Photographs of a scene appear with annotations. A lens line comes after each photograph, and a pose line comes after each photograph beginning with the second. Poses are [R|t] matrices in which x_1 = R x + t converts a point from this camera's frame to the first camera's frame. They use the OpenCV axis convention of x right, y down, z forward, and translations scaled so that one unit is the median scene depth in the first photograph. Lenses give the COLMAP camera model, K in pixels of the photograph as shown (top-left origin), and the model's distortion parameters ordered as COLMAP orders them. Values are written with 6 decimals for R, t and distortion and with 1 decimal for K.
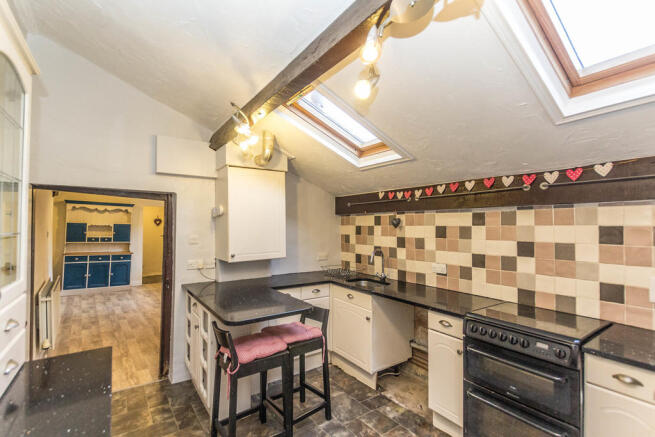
lens RADIAL K [[296.1, 0, 329.7], [0, 296.1, 222.4], [0, 0, 1]] dist [0.006128, -0.000245]
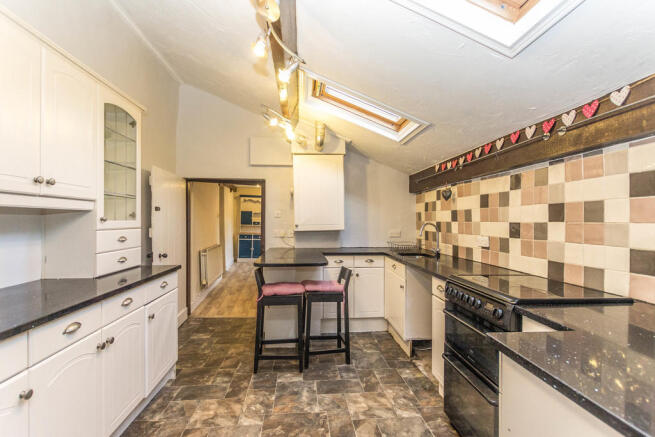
lens RADIAL K [[296.1, 0, 332.6], [0, 296.1, 222.1], [0, 0, 1]] dist [0.006128, -0.000245]
pose [[0.869772, -0.000133, -0.493454, 0.466853], [0.010203, 0.999791, 0.017714, 0.084892], [0.493349, -0.020442, 0.869591, -0.016173]]
